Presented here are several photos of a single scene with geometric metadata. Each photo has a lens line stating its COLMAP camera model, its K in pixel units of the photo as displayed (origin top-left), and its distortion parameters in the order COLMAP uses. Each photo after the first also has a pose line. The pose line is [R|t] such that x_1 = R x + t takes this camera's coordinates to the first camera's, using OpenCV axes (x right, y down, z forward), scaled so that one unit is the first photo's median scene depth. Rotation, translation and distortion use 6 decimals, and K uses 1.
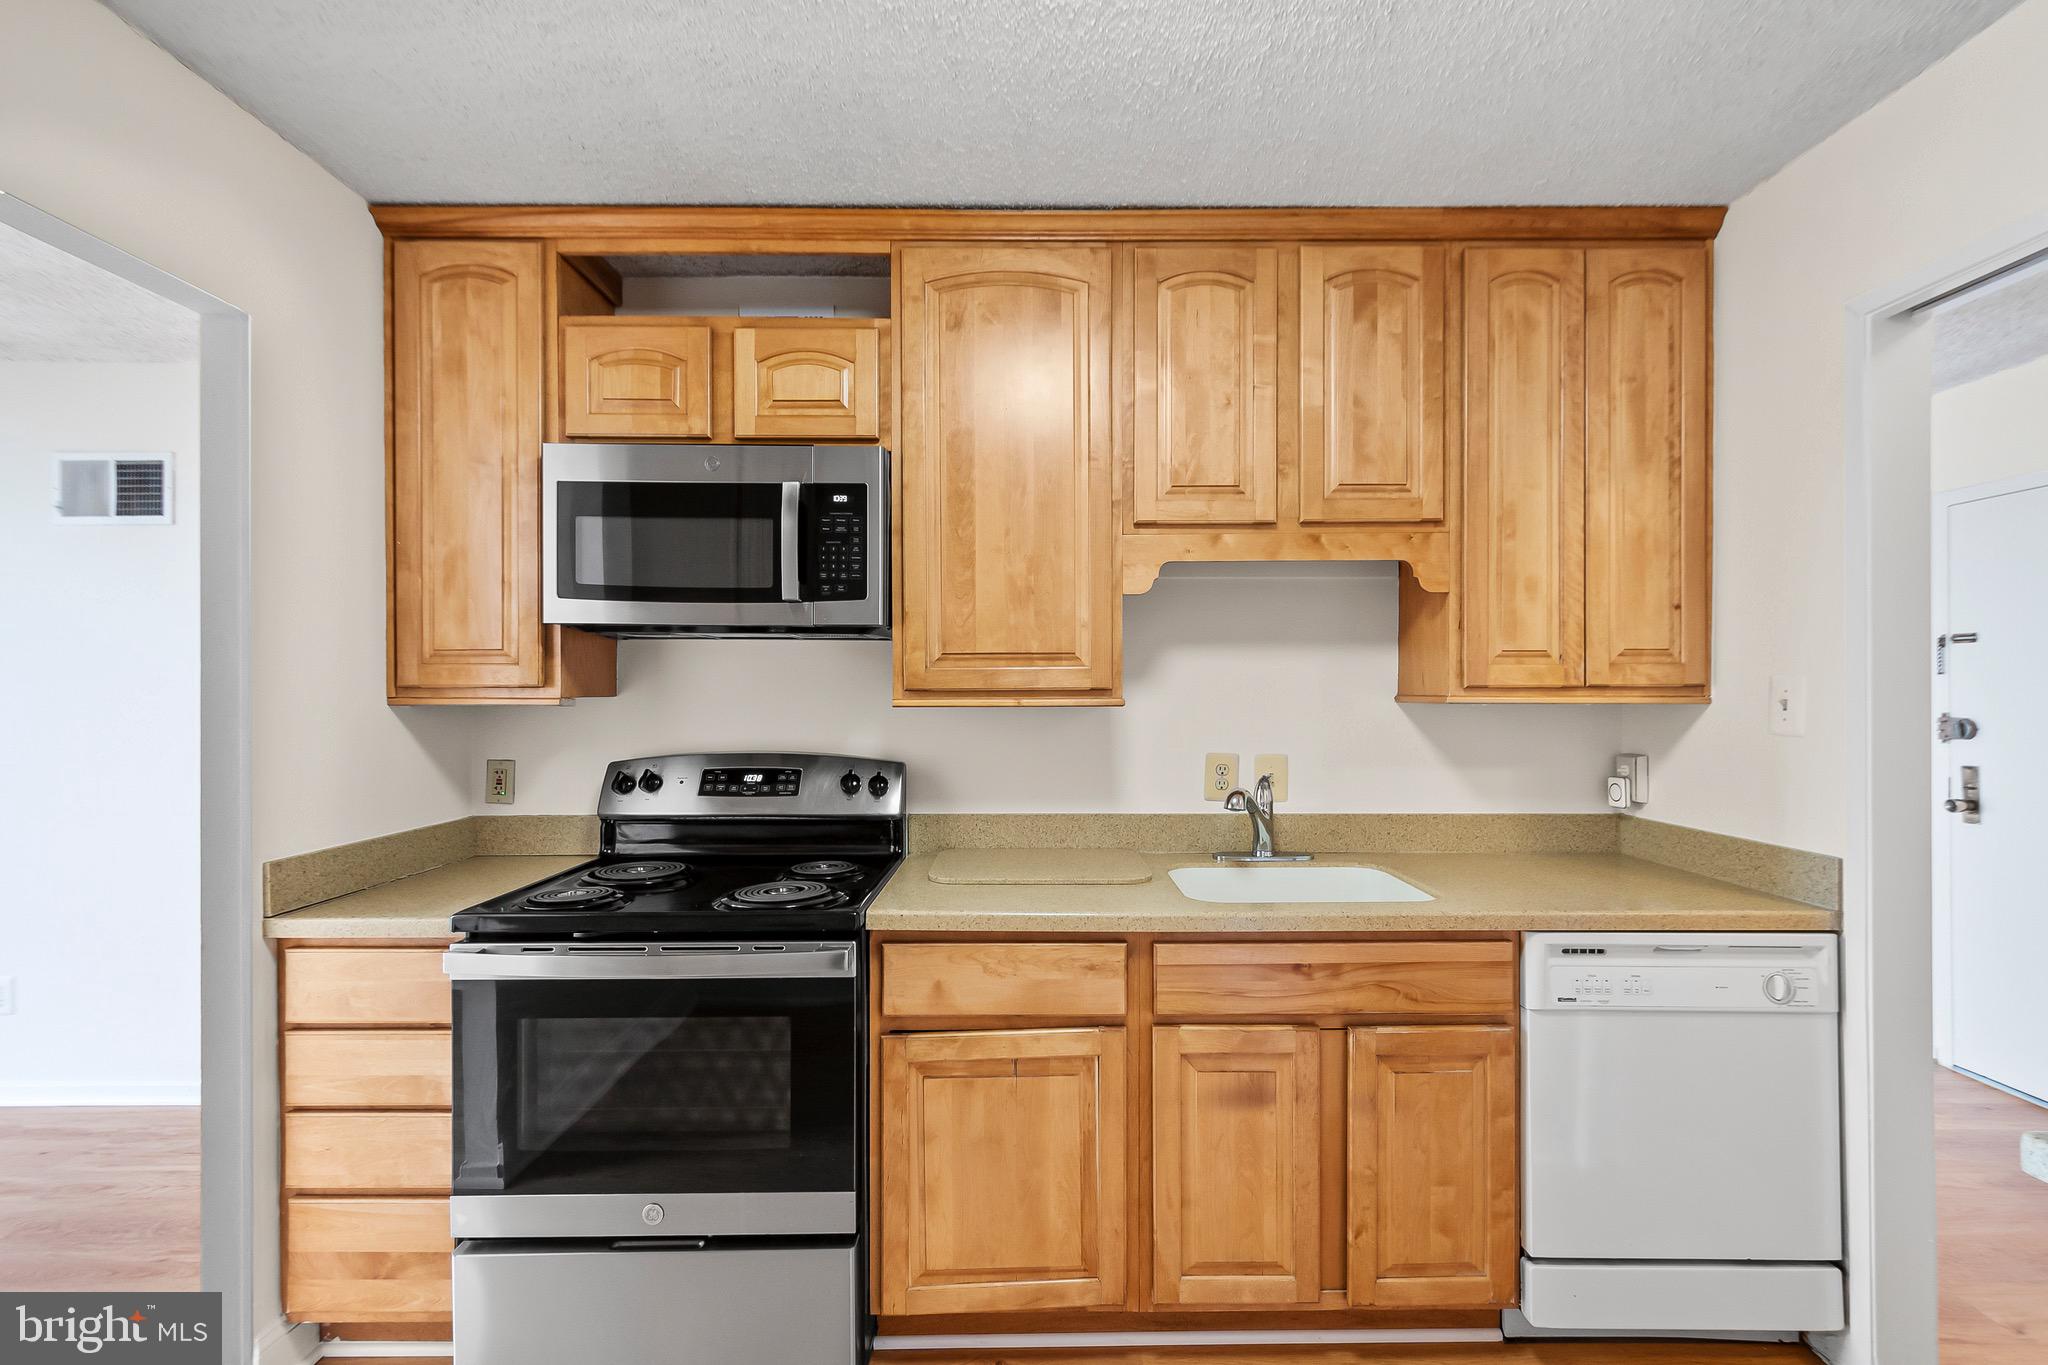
lens RADIAL K [[910.1, 0, 1036.2], [0, 910.1, 692.2], [0, 0, 1]] dist [0.011218, -0.003422]
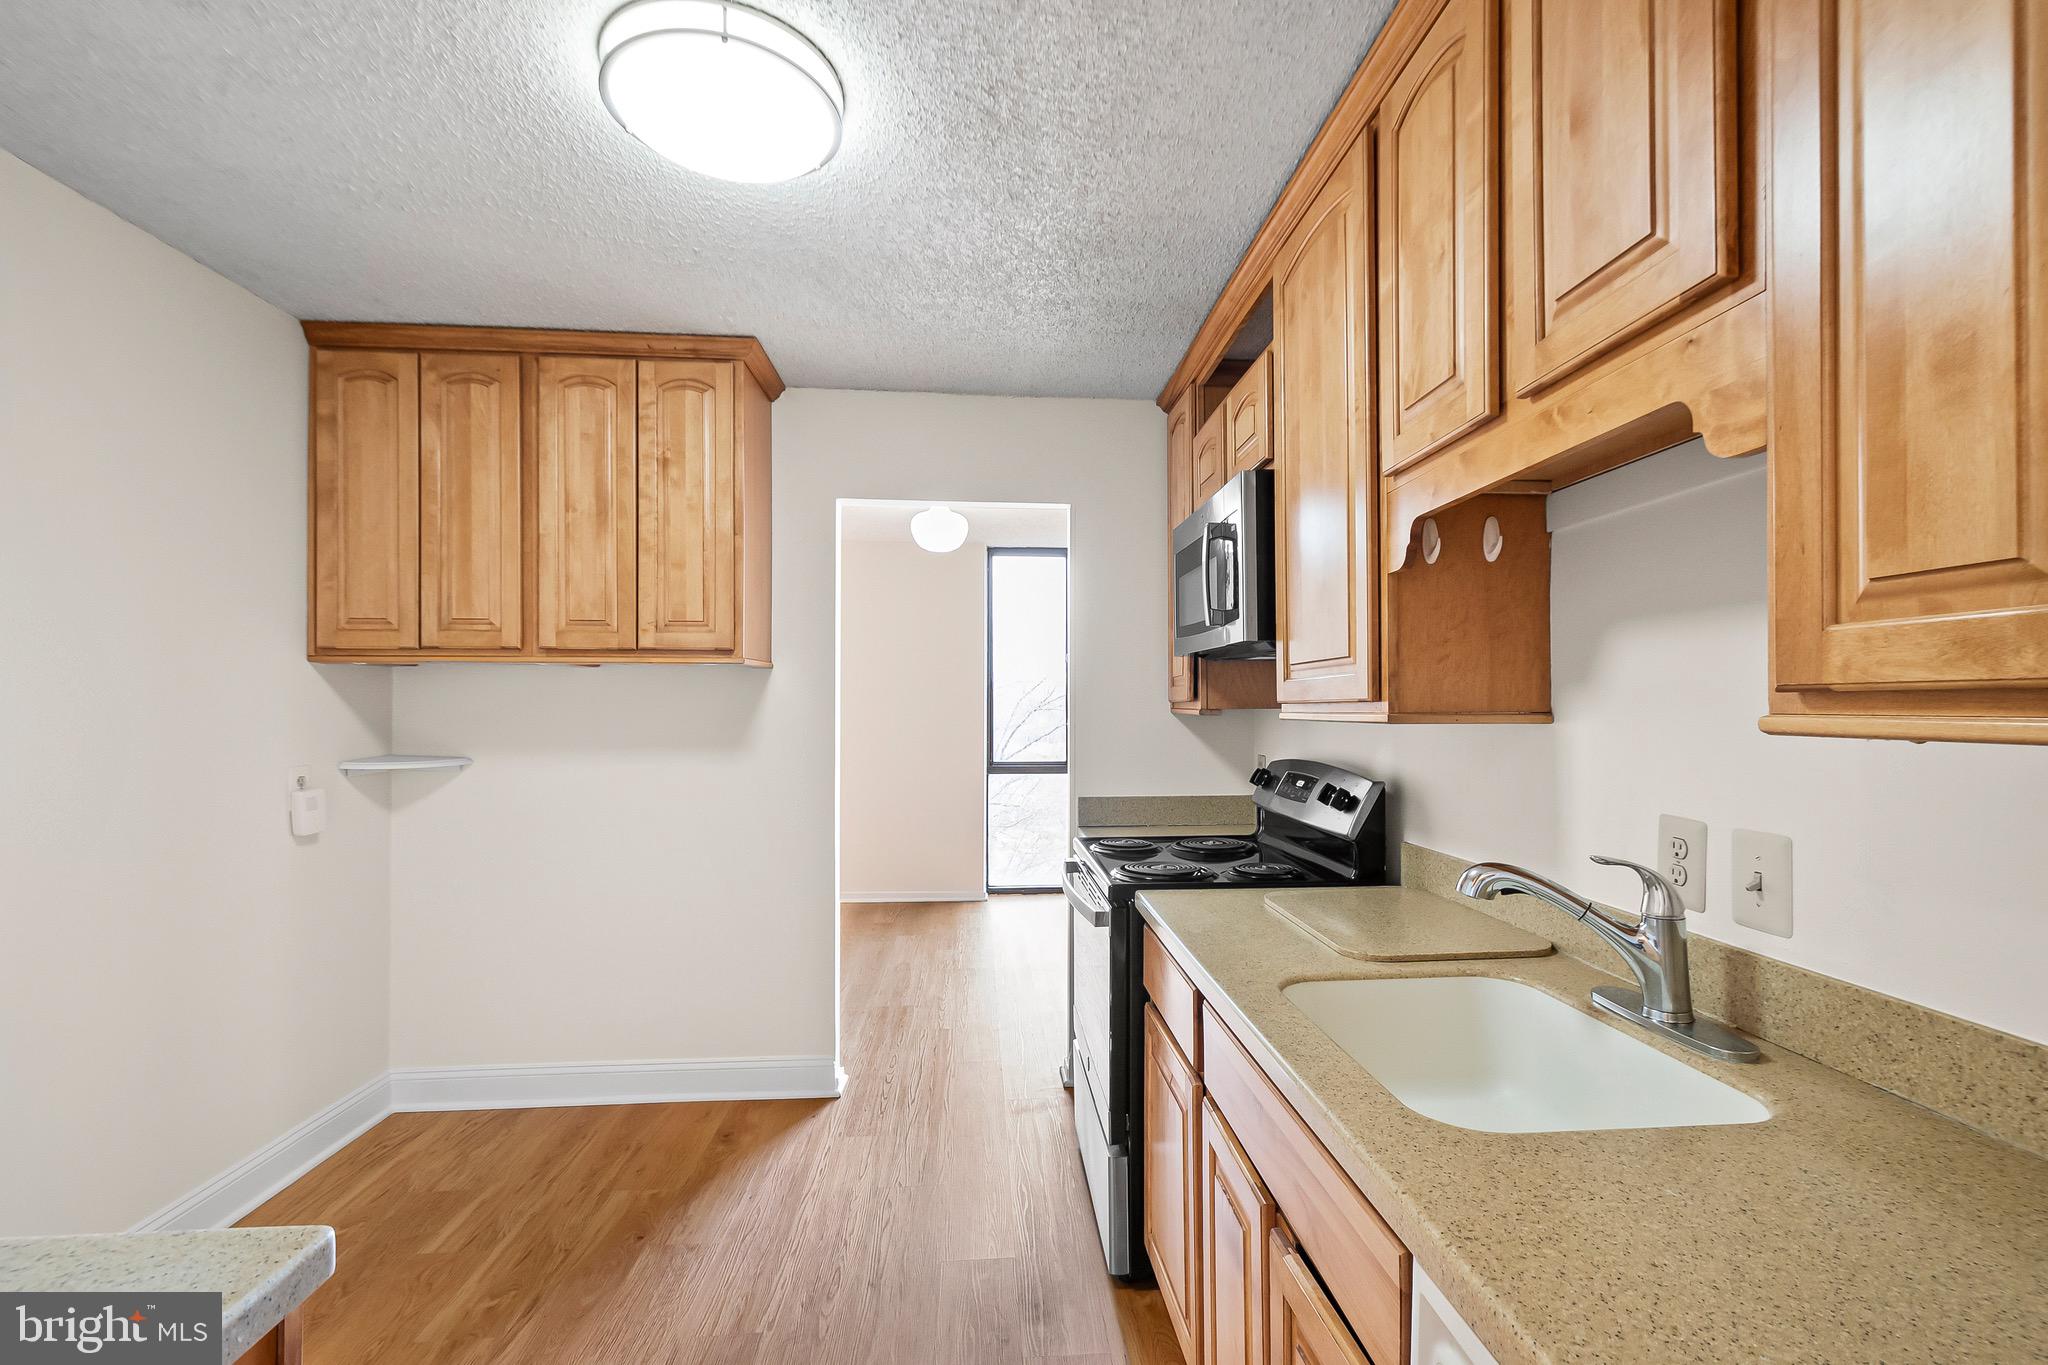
lens RADIAL K [[910.1, 0, 1030.9], [0, 910.1, 696.7], [0, 0, 1]] dist [0.011218, -0.003422]
pose [[0.068291, -0.011725, -0.997597, 0.838616], [-0.001194, 0.999929, -0.011834, 0.002460], [0.997665, 0.001999, 0.068273, 0.675939]]
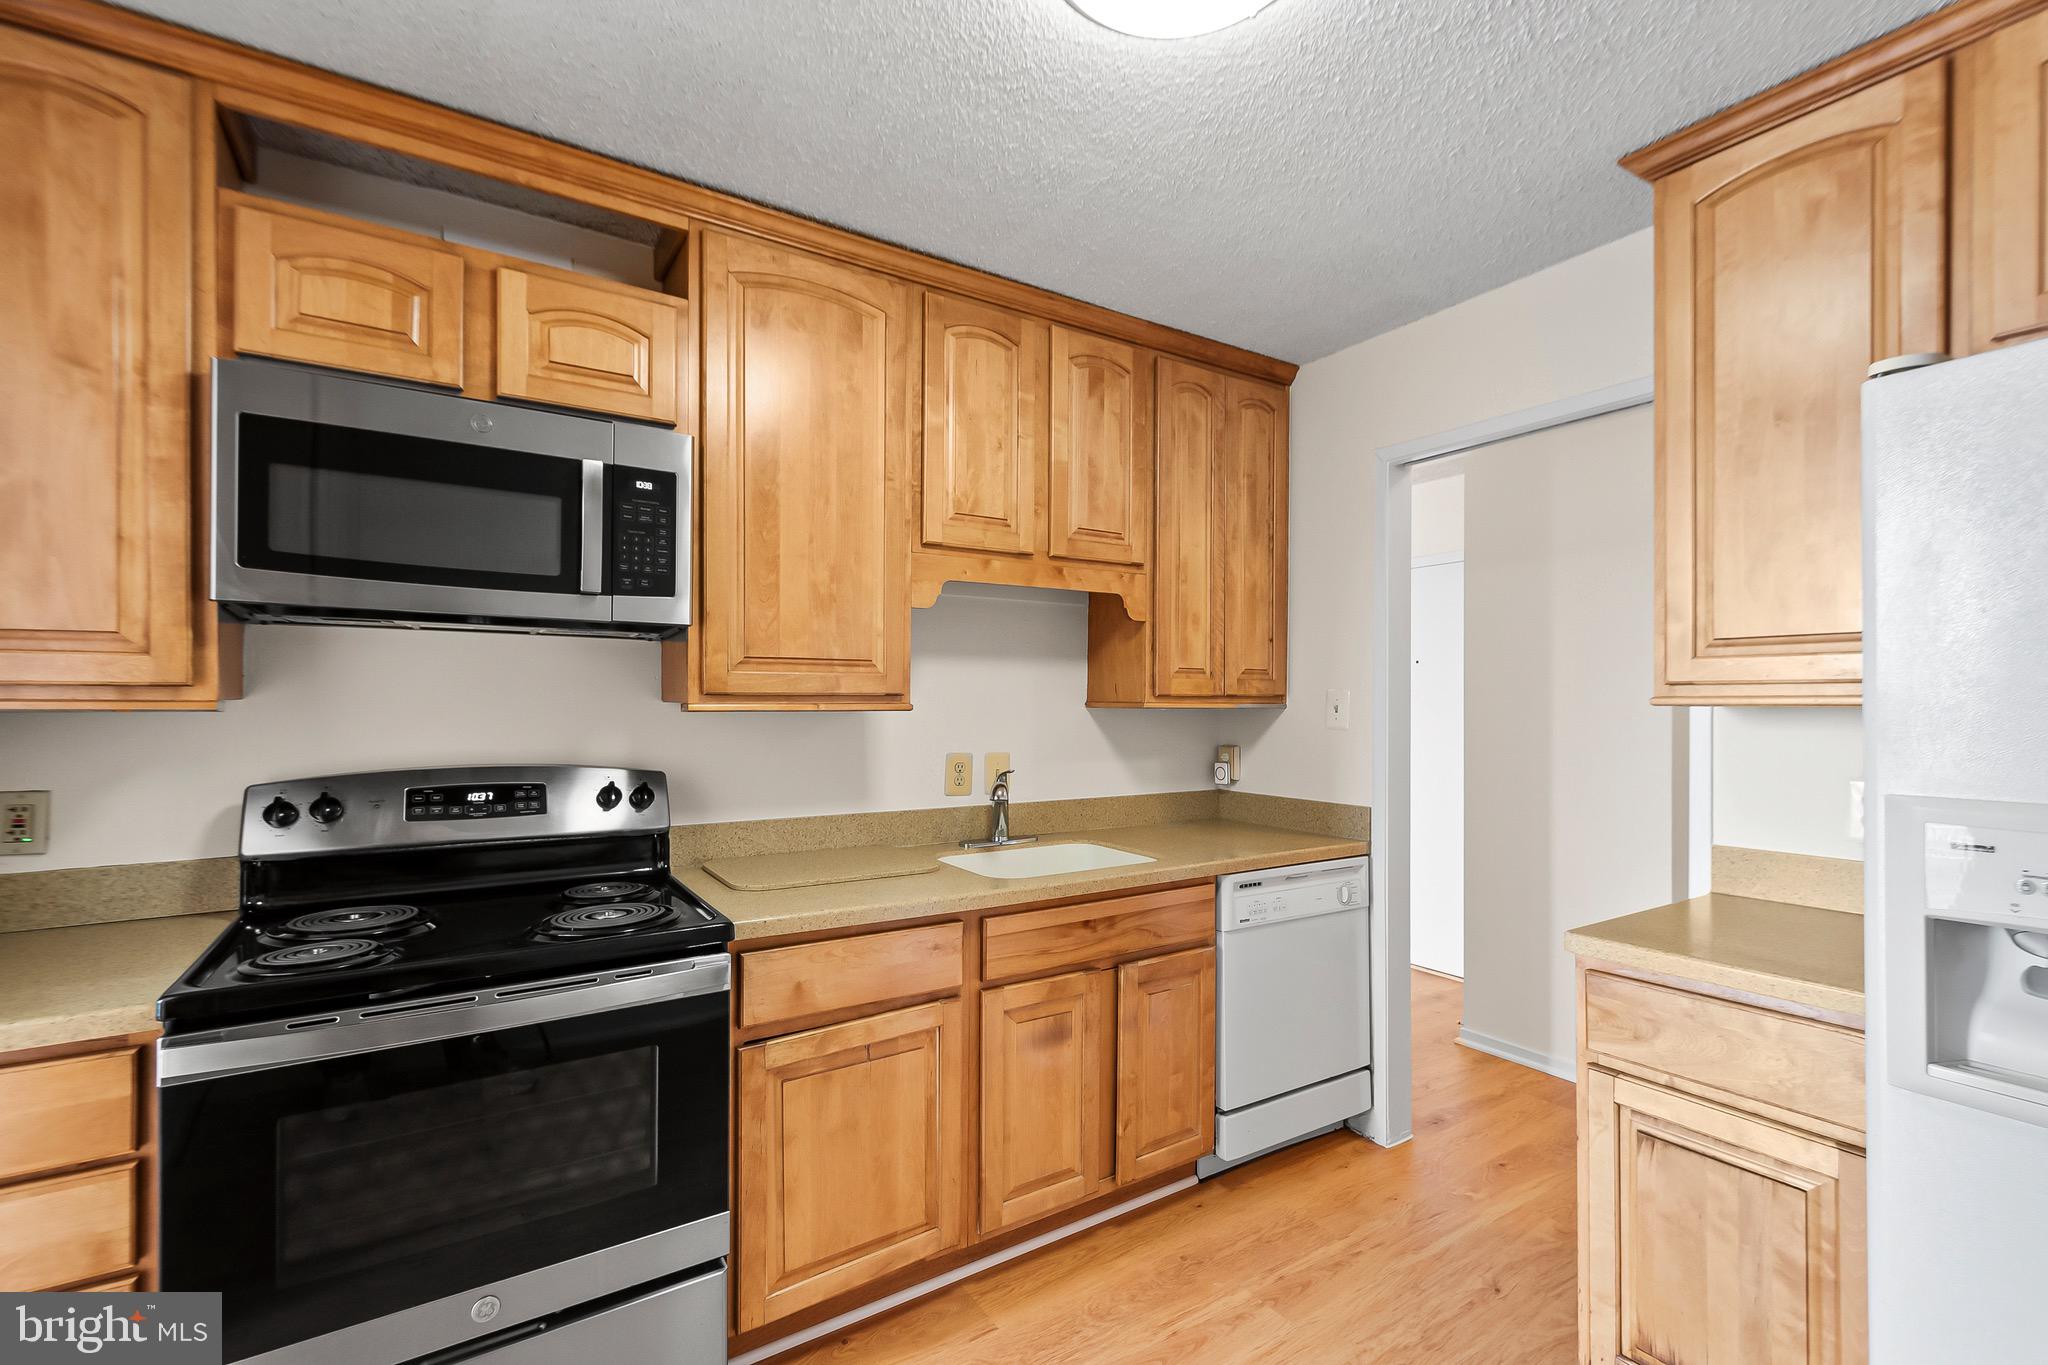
lens RADIAL K [[910.1, 0, 1059.6], [0, 910.1, 700.3], [0, 0, 1]] dist [0.011218, -0.003422]
pose [[0.834426, 0.004698, 0.551100, -0.361203], [-0.005821, 0.999983, 0.000288, 0.001877], [-0.551089, -0.003448, 0.834439, -0.001063]]
